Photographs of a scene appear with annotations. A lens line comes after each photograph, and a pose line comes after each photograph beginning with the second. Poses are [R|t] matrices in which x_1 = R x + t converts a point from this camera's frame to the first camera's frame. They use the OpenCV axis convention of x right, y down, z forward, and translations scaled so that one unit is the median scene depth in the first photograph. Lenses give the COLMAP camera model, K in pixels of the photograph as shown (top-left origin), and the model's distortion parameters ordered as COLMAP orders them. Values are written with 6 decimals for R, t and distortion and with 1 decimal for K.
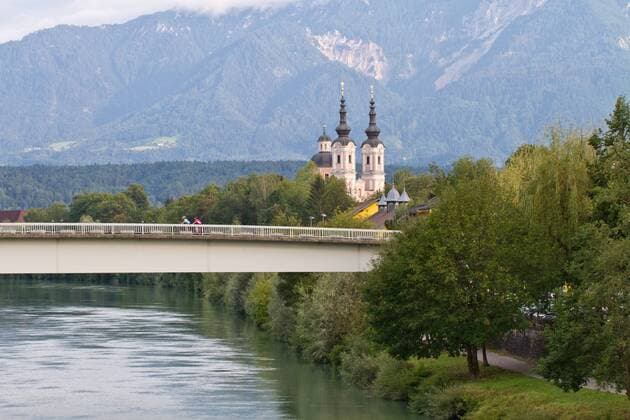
lens RADIAL K [[914.3, 0, 312.5], [0, 914.3, 208.5], [0, 0, 1]] dist [0.103621, 0.000000]
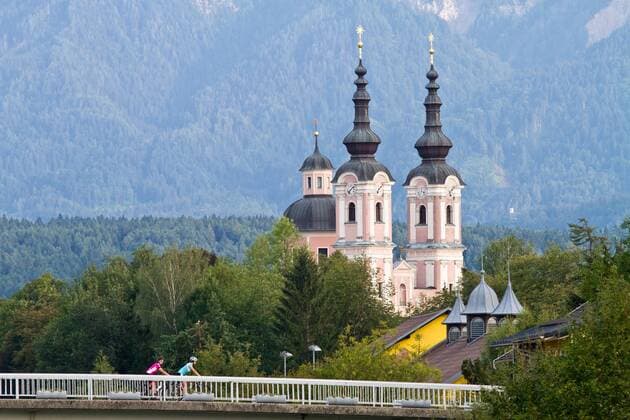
lens RADIAL K [[914.3, 0, 313.9], [0, 914.3, 216.8], [0, 0, 1]] dist [0.103621, 0.000000]
pose [[0.998329, 0.003753, 0.057661, -0.012294], [0.002934, 0.993310, -0.115443, -0.004048], [-0.057709, 0.115419, 0.991639, 0.586786]]
